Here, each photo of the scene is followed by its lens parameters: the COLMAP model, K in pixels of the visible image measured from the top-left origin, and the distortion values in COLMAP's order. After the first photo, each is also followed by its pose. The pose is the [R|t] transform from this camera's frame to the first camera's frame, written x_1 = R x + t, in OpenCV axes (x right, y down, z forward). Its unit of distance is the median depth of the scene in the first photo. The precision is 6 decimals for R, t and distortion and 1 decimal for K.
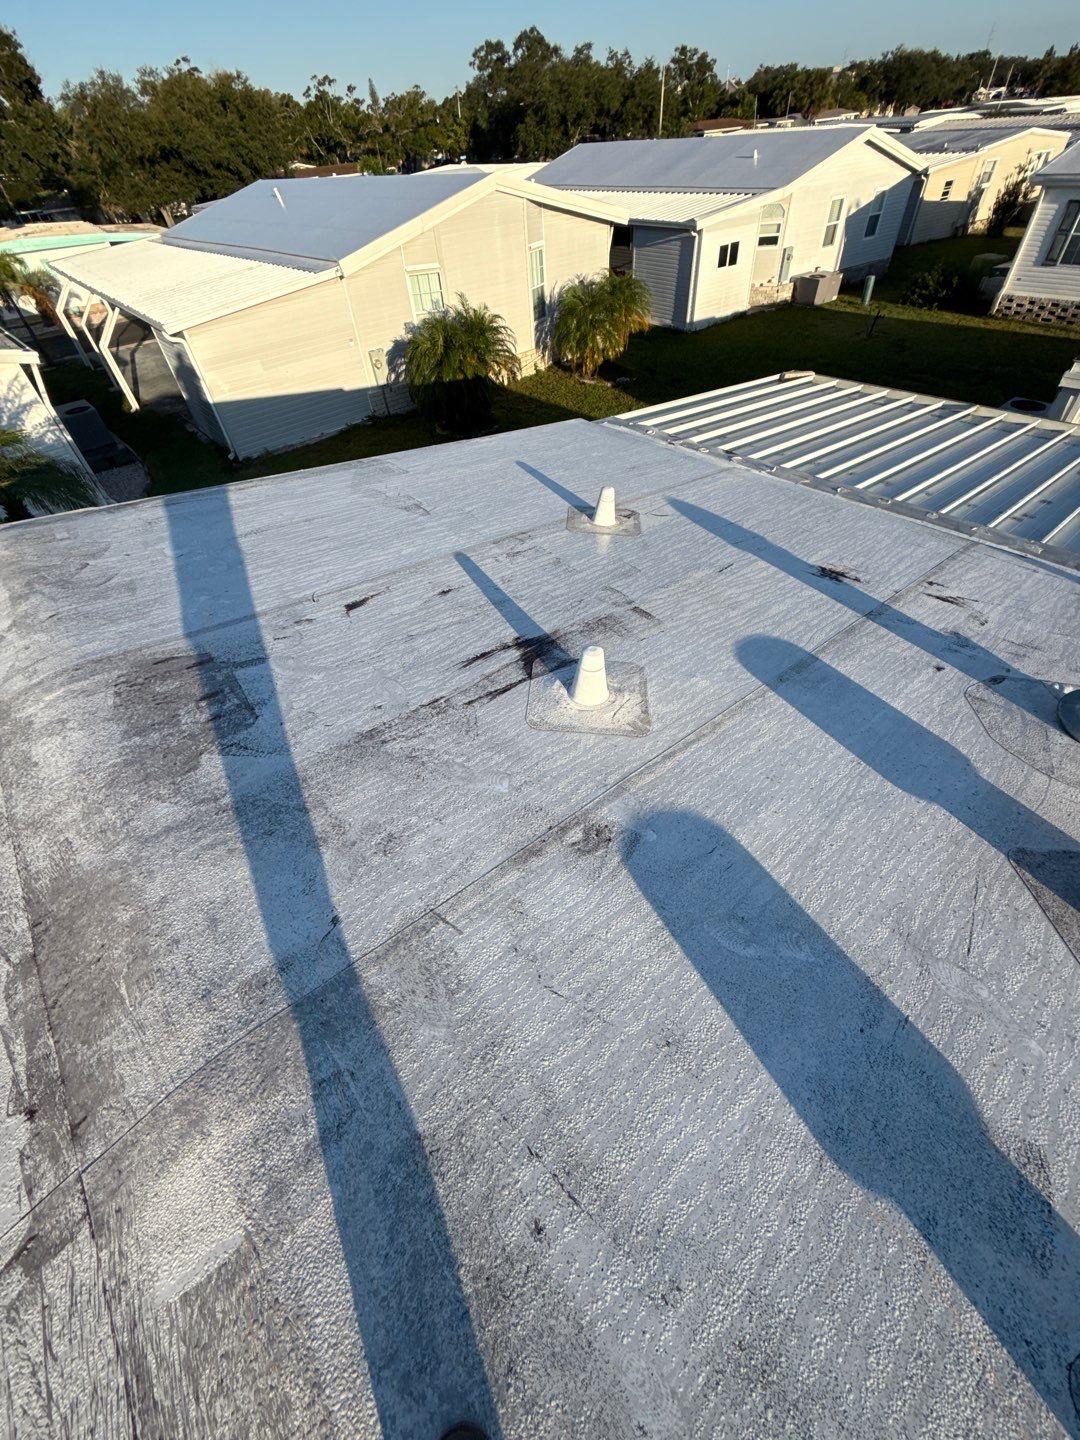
lens RADIAL K [[564.5, 0, 539.5], [0, 564.5, 725.1], [0, 0, 1]] dist [-0.001281, -0.000963]
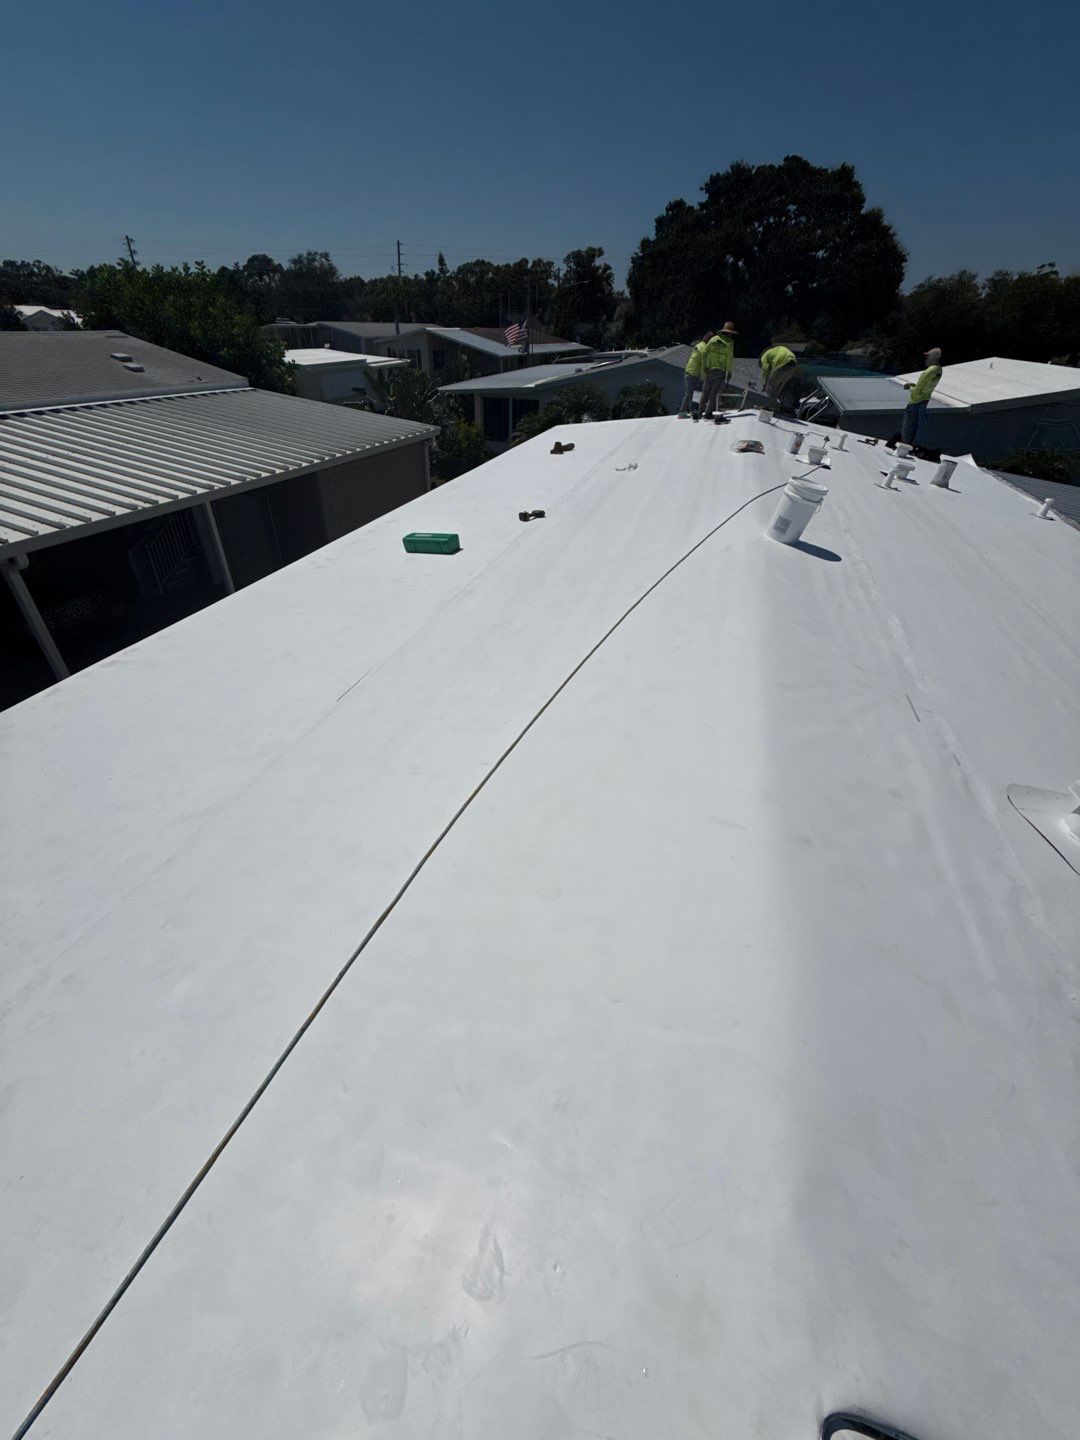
lens RADIAL K [[573.7, 0, 539.7], [0, 573.7, 725.0], [0, 0, 1]] dist [0.000081, -0.000879]
pose [[0.527412, 0.560929, -0.638119, 0.383024], [-0.665759, 0.739468, 0.099761, 0.346755], [0.527828, 0.372218, 0.763448, -0.378478]]
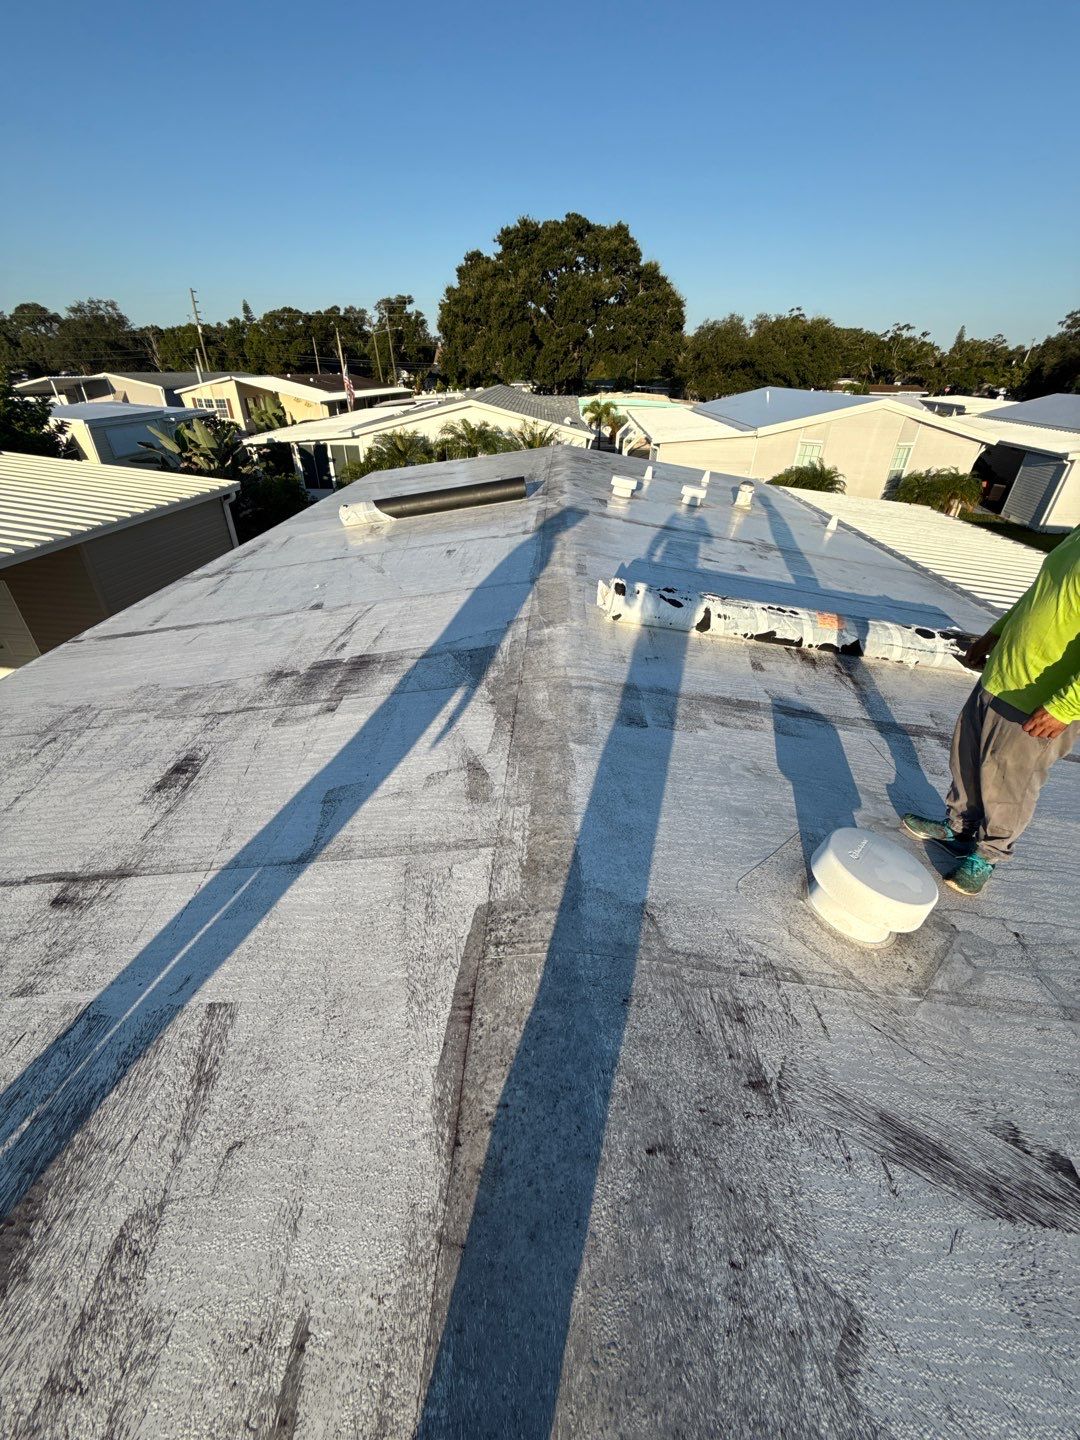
lens RADIAL K [[572.8, 0, 539.6], [0, 572.8, 724.2], [0, 0, 1]] dist [-0.000576, -0.000565]
pose [[0.725741, 0.430219, -0.536854, 0.362427], [-0.543305, 0.837121, -0.063618, 0.308152], [0.422042, 0.337846, 0.841273, -0.341005]]
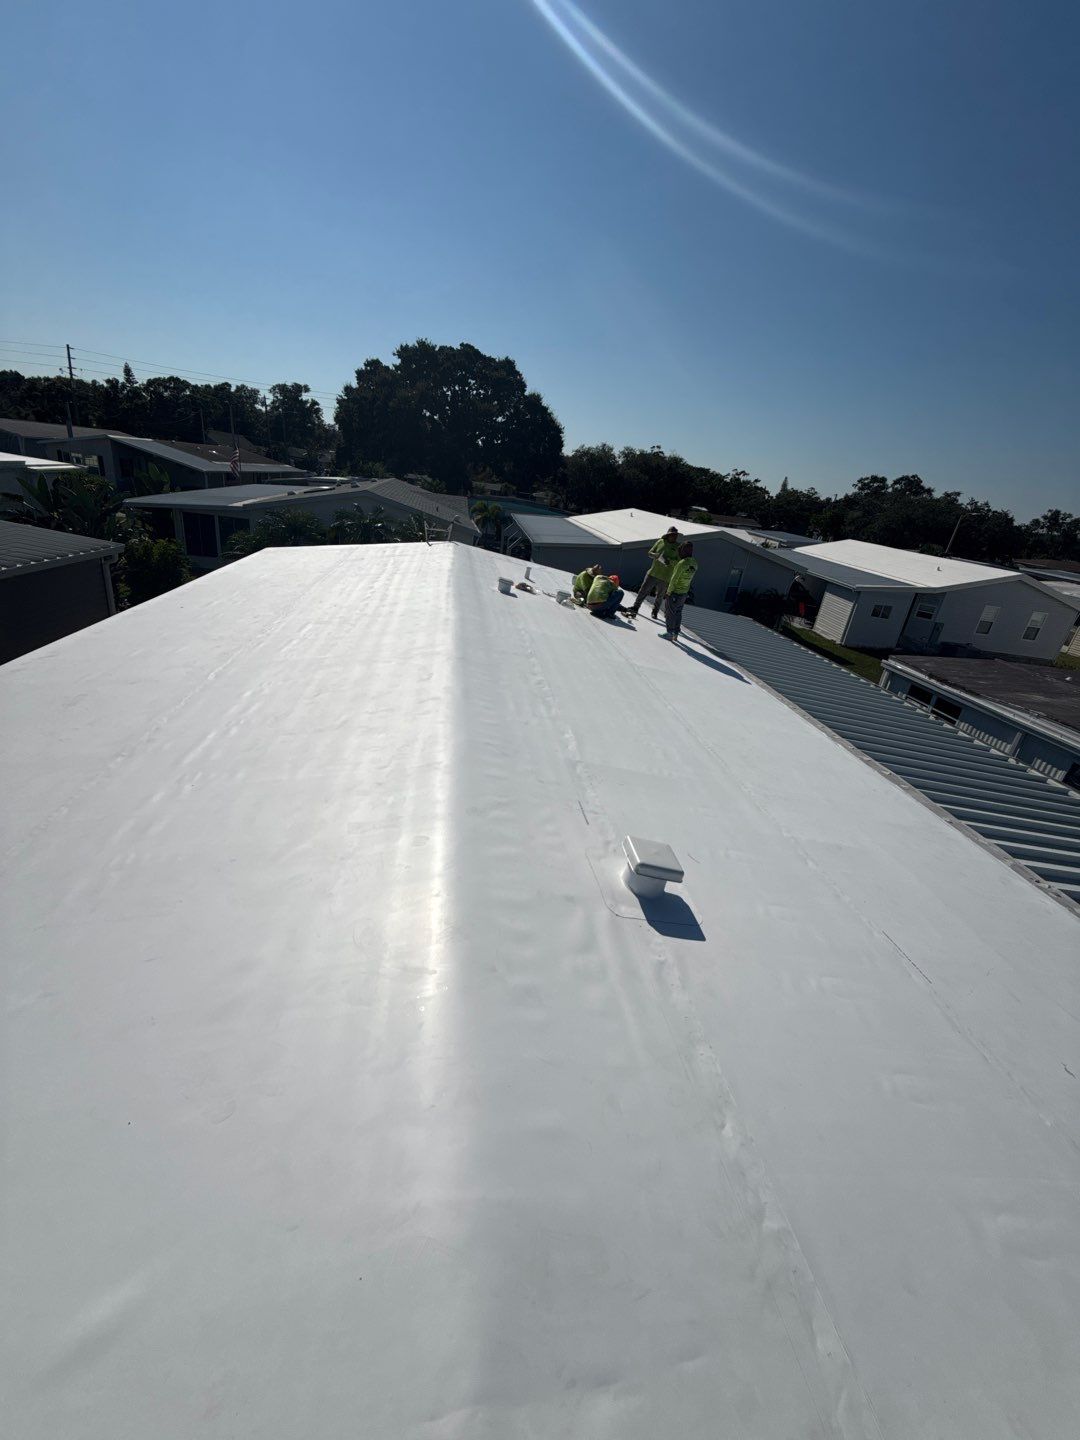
lens RADIAL K [[573.7, 0, 539.7], [0, 573.7, 725.0], [0, 0, 1]] dist [0.000081, -0.000879]
pose [[0.817152, 0.379004, -0.434302, 0.393489], [-0.524850, 0.800722, -0.288752, 0.327632], [0.238317, 0.463898, 0.853231, -0.381684]]
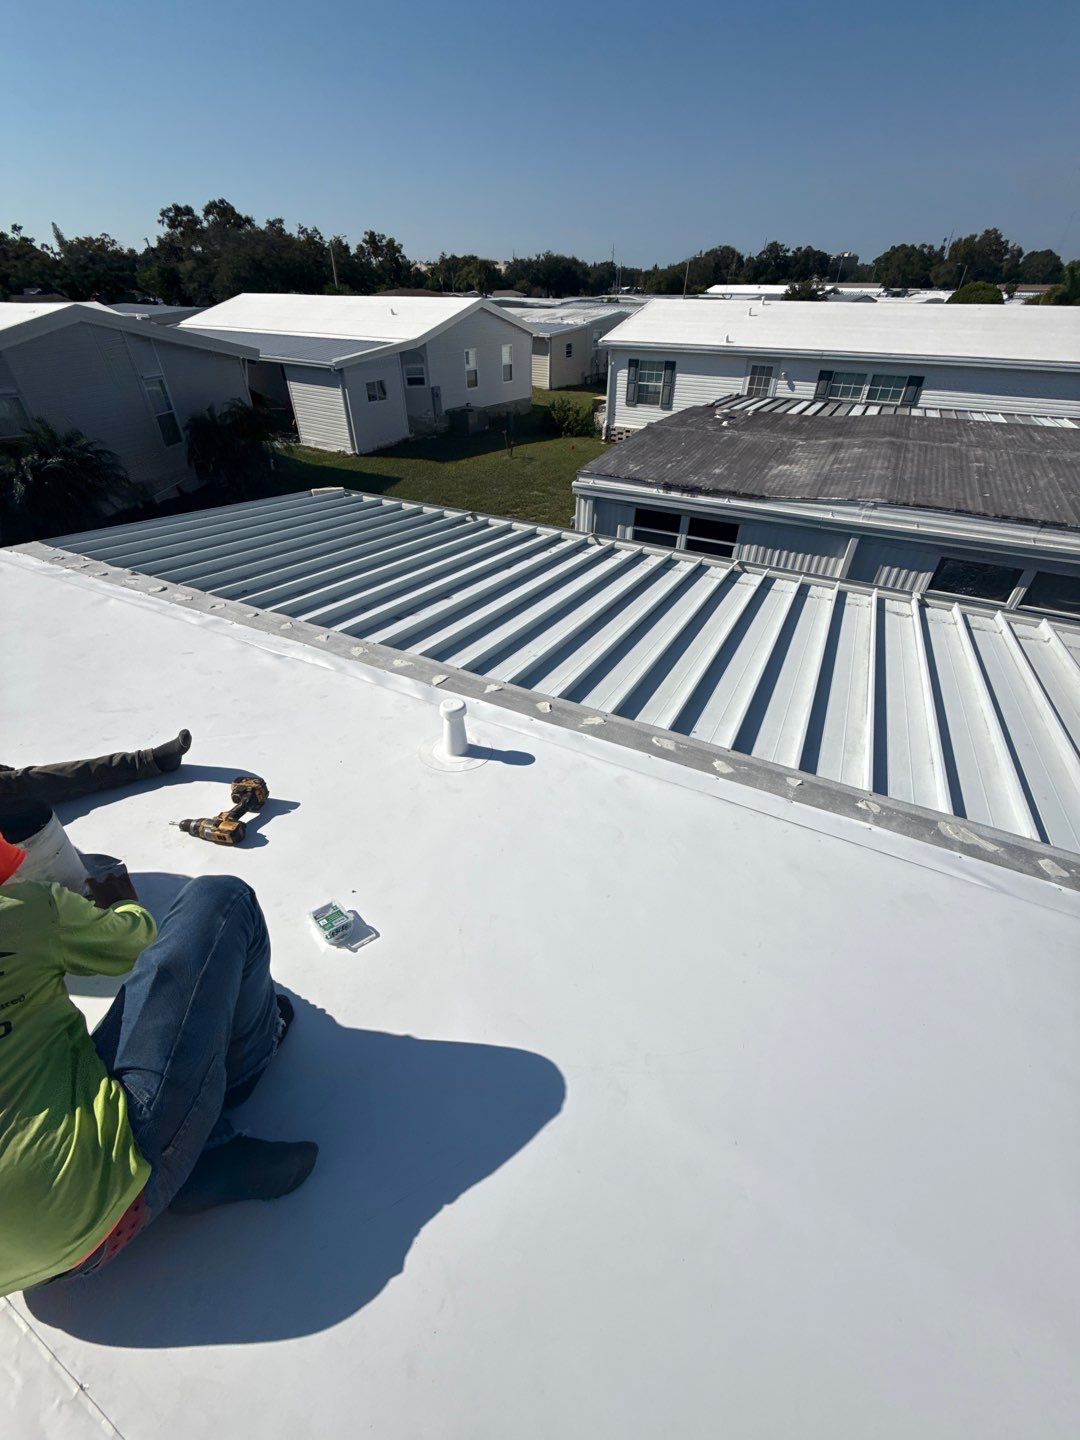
lens RADIAL K [[571.2, 0, 539.4], [0, 571.2, 724.0], [0, 0, 1]] dist [0.000421, -0.000612]
pose [[0.930607, -0.162525, 0.327958, 0.172866], [0.216135, 0.967120, -0.134028, 0.002815], [-0.295392, 0.195611, 0.935136, 0.001635]]
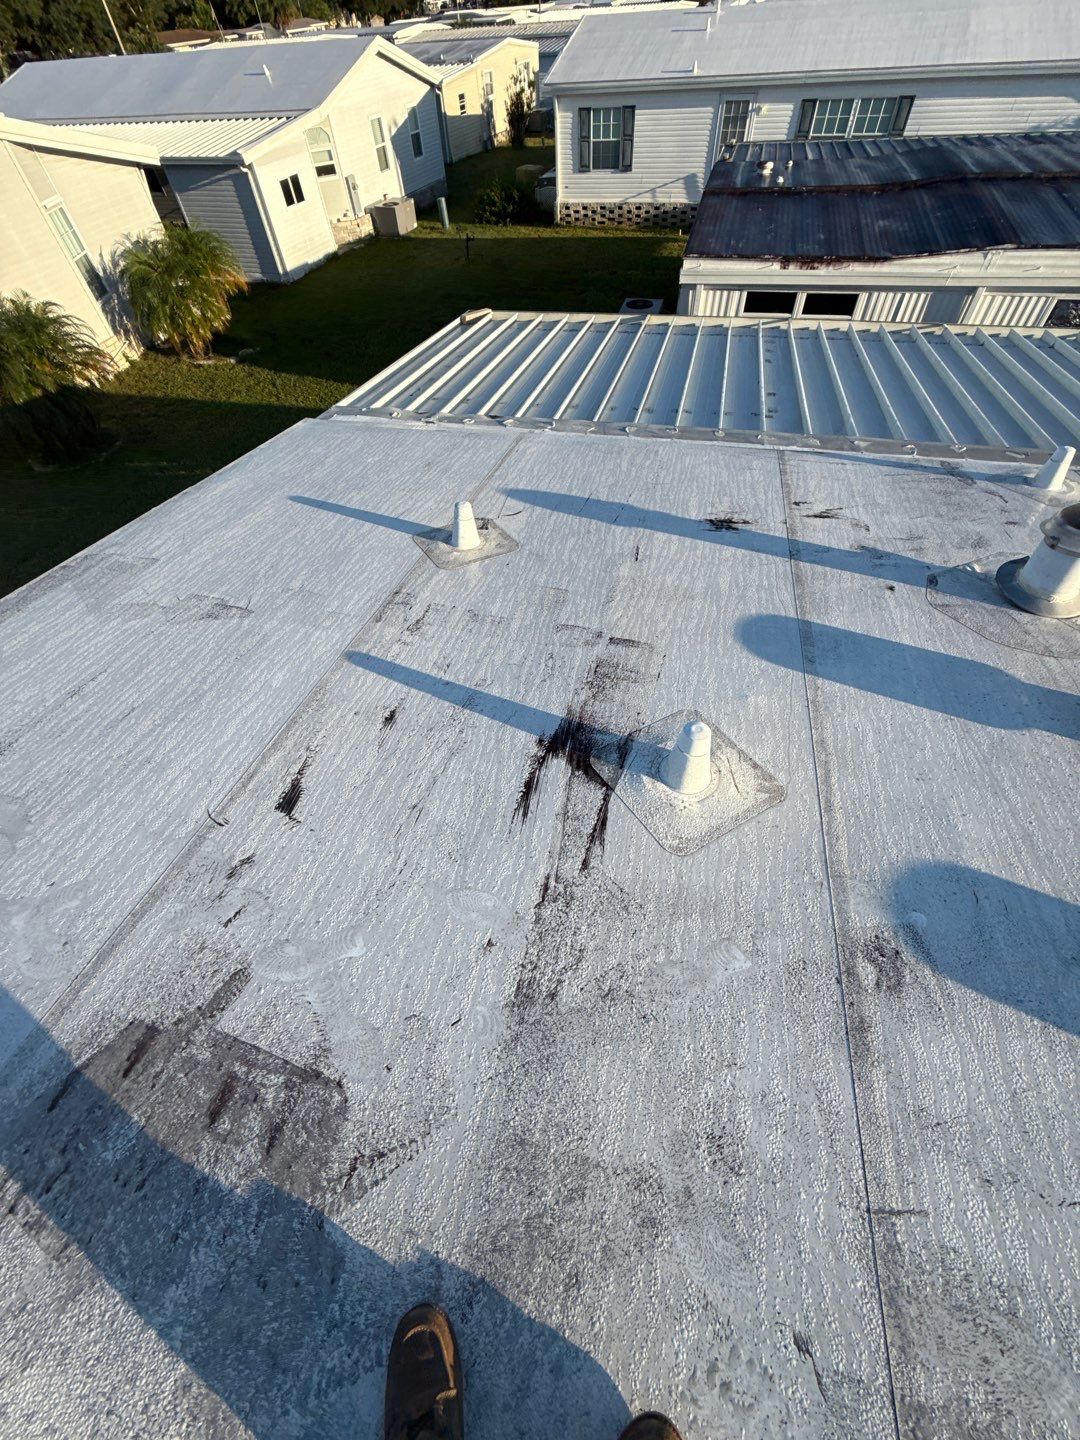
lens RADIAL K [[566.6, 0, 535.4], [0, 566.6, 726.0], [0, 0, 1]] dist [-0.003116, -0.000160]
pose [[0.825839, -0.435051, 0.358777, -0.042968], [0.409880, 0.900062, 0.147941, -0.040039], [-0.387284, 0.024880, 0.921625, 0.040873]]
